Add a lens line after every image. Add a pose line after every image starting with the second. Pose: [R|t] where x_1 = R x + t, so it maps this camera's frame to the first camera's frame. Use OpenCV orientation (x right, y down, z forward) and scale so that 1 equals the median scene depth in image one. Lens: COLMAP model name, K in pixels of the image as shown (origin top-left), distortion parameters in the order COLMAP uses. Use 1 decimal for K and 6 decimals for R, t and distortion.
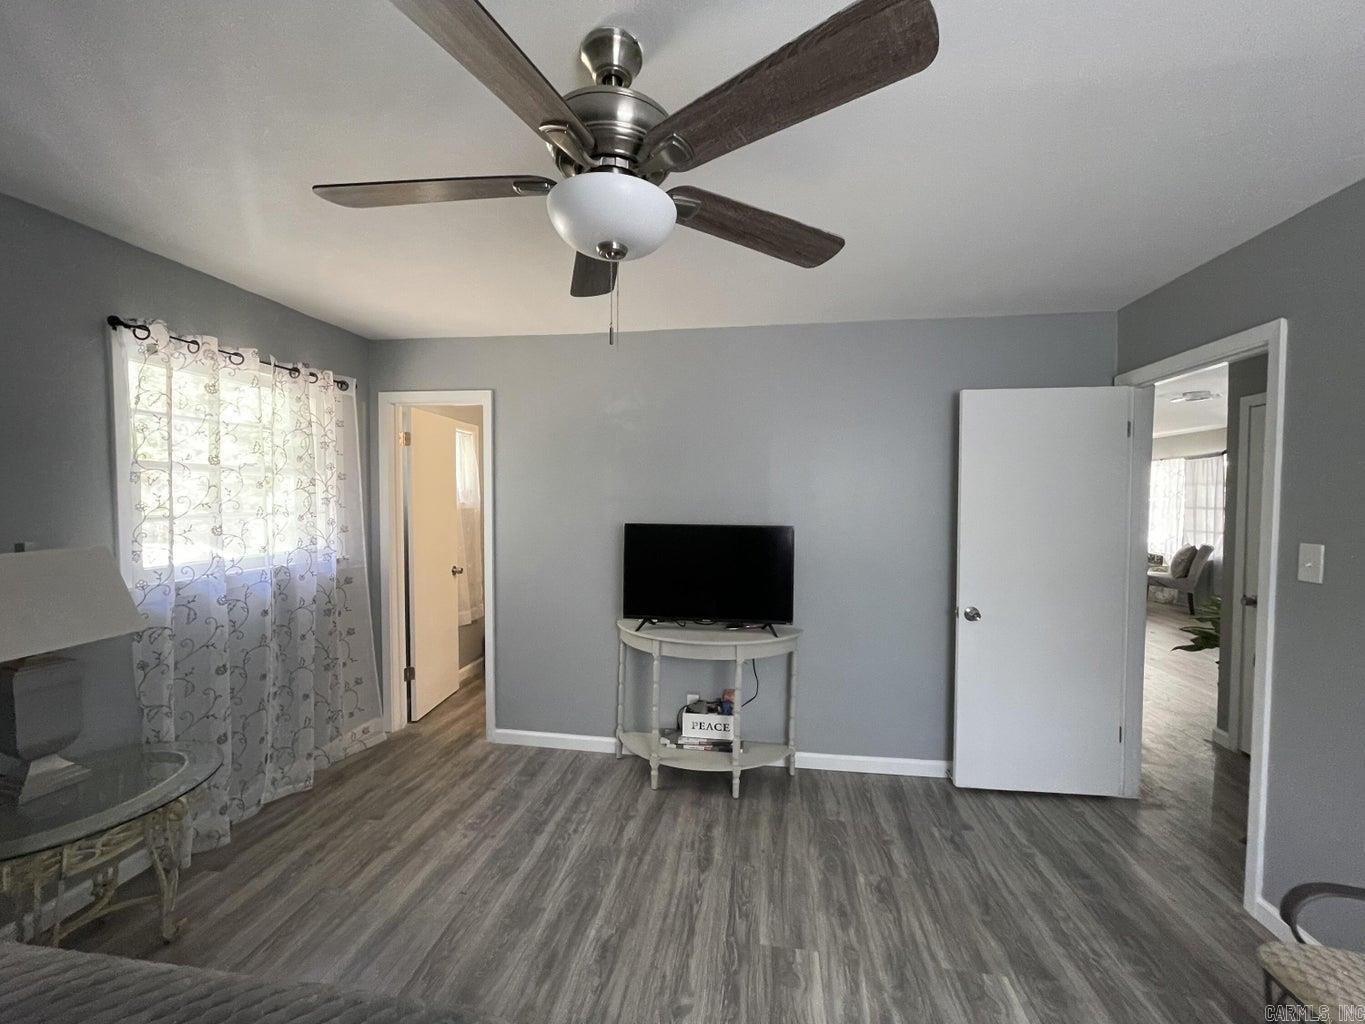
lens RADIAL K [[559.3, 0, 682.5], [0, 559.3, 512.0], [0, 0, 1]] dist [-0.002357, -0.000033]
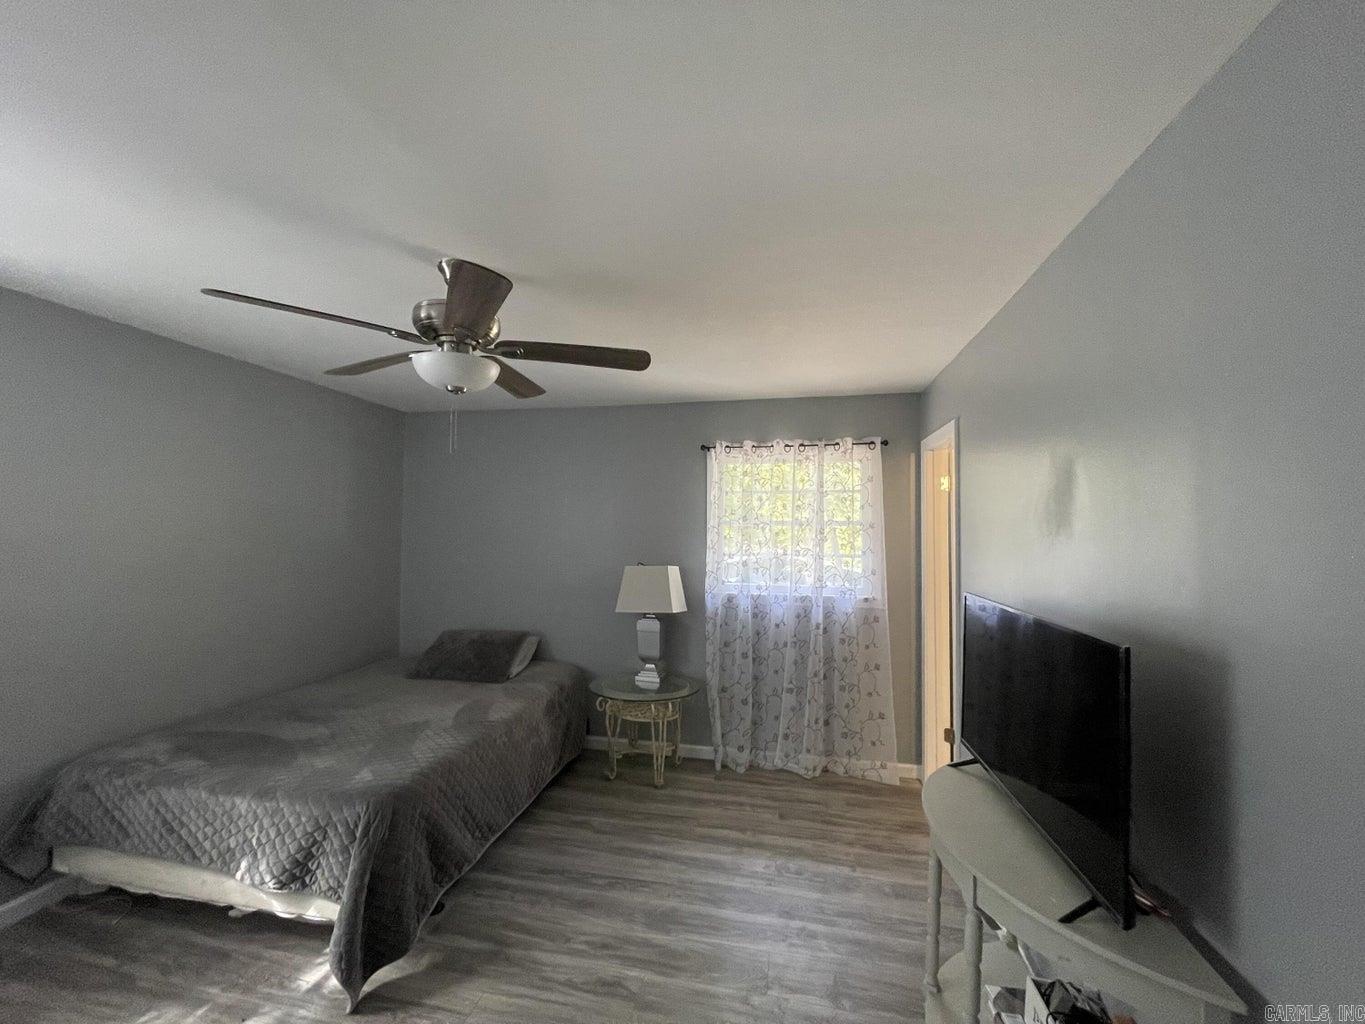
lens RADIAL K [[559.3, 0, 682.5], [0, 559.3, 512.0], [0, 0, 1]] dist [-0.002357, -0.000033]
pose [[-0.070679, -0.043690, -0.996542, 0.727839], [-0.037608, 0.998447, -0.041106, -0.039436], [0.996790, 0.034572, -0.072212, 0.932165]]
